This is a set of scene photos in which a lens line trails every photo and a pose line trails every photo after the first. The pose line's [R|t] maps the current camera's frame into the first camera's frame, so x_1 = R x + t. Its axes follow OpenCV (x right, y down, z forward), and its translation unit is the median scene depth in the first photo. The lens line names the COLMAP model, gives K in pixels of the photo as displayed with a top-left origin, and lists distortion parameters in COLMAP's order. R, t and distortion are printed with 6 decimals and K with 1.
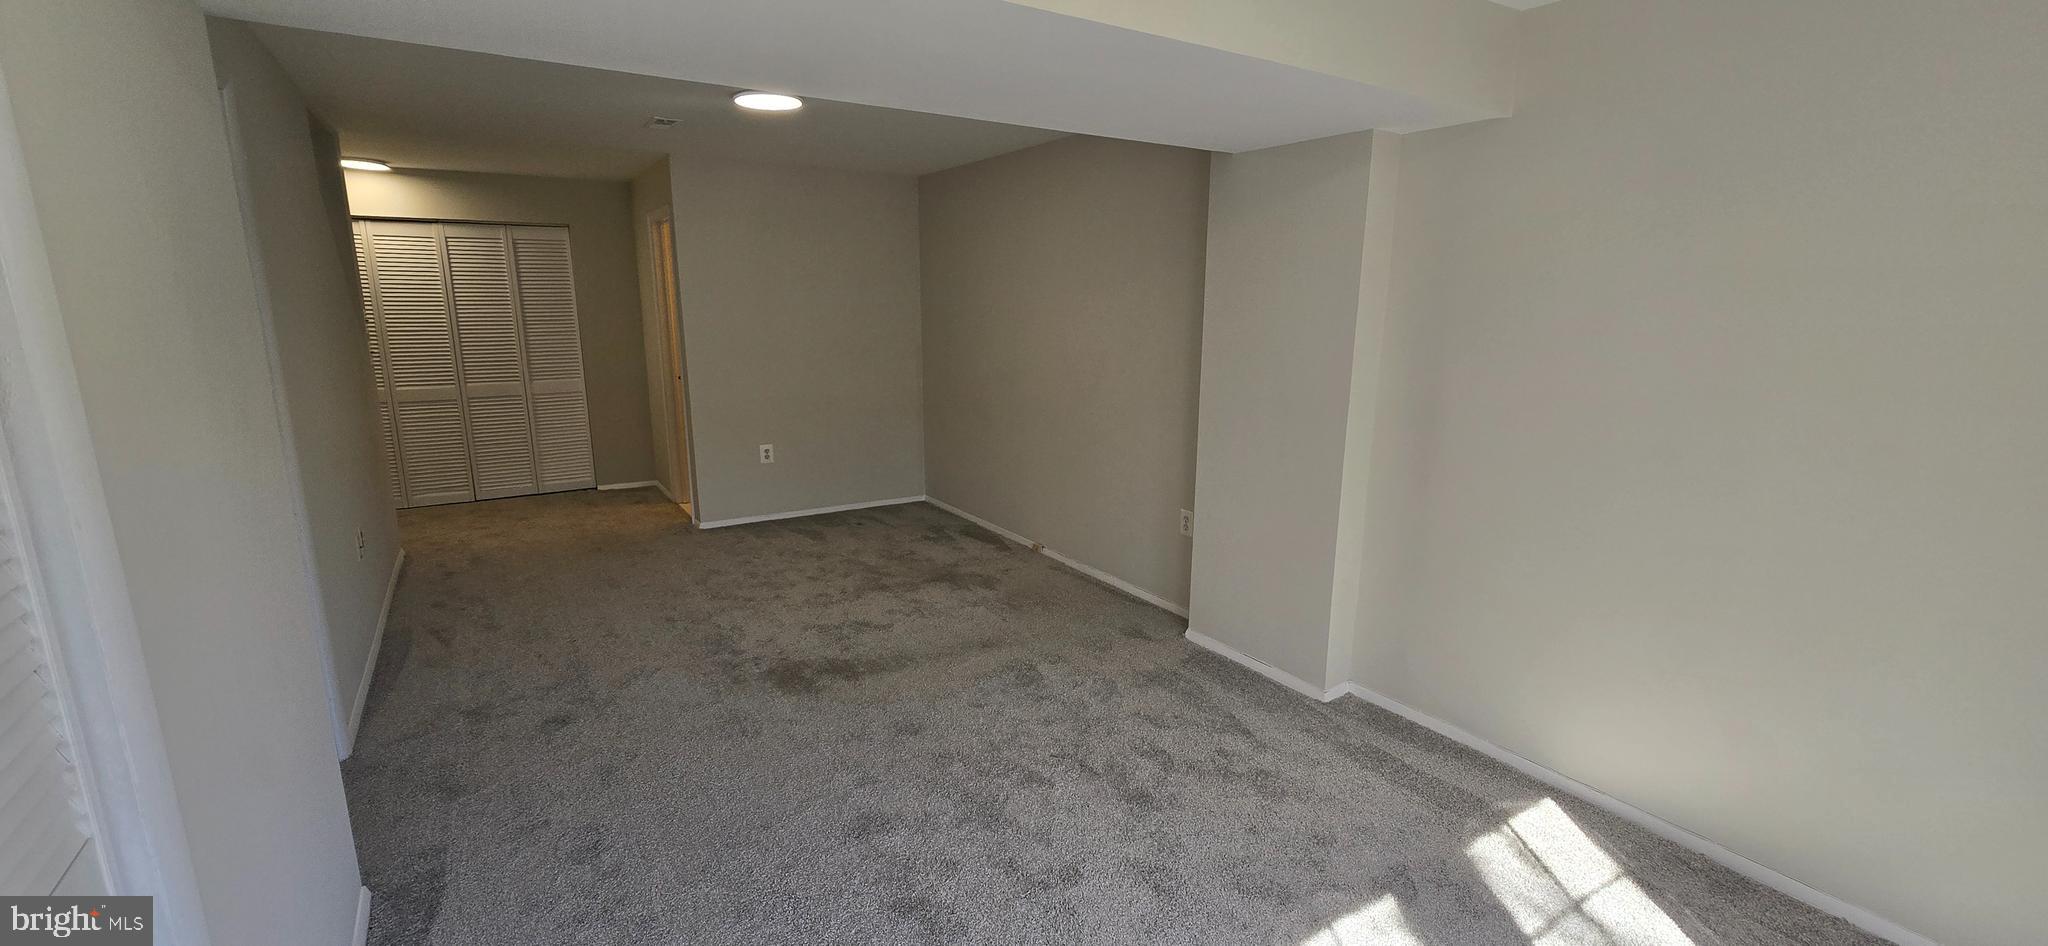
lens RADIAL K [[836.7, 0, 1017.4], [0, 836.7, 484.2], [0, 0, 1]] dist [-0.001891, -0.000059]
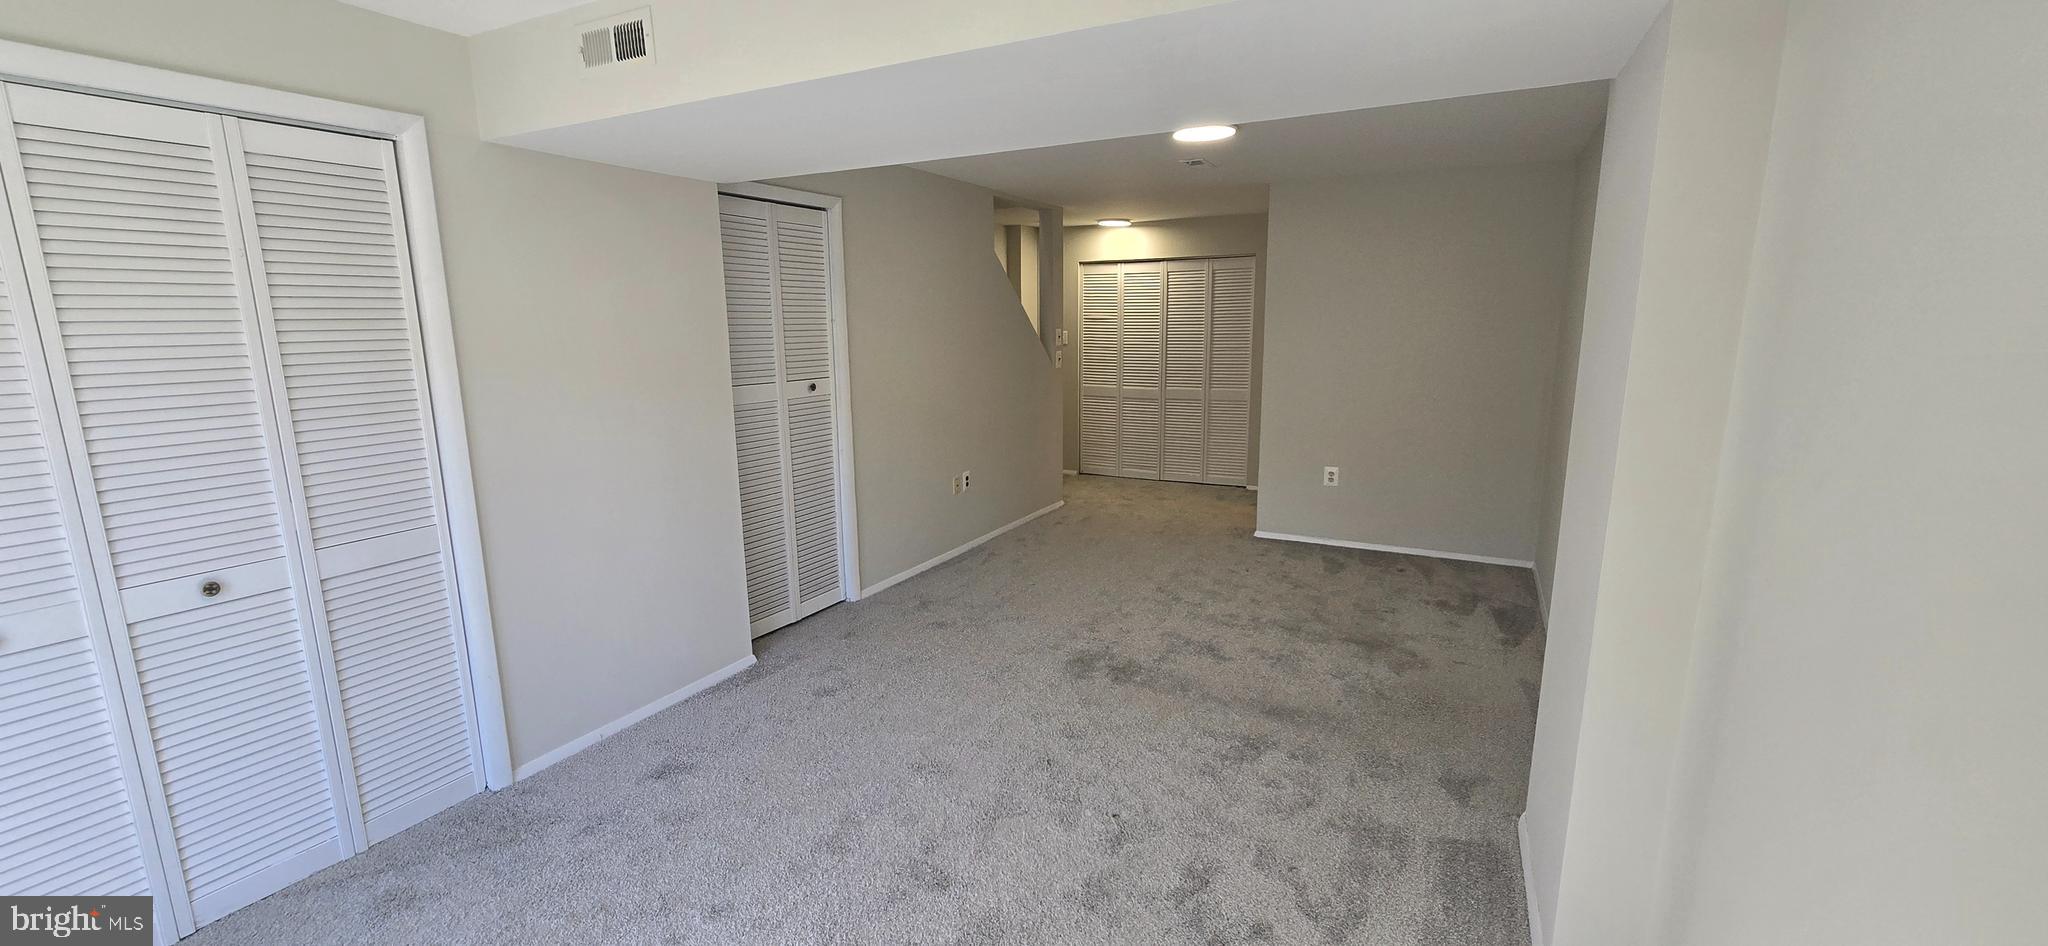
lens RADIAL K [[836.7, 0, 1017.4], [0, 836.7, 484.2], [0, 0, 1]] dist [-0.001891, -0.000059]
pose [[0.488957, 0.158603, -0.857768, 0.392657], [-0.173018, 0.981429, 0.082842, -0.049362], [0.854977, 0.107903, 0.507318, 0.217627]]
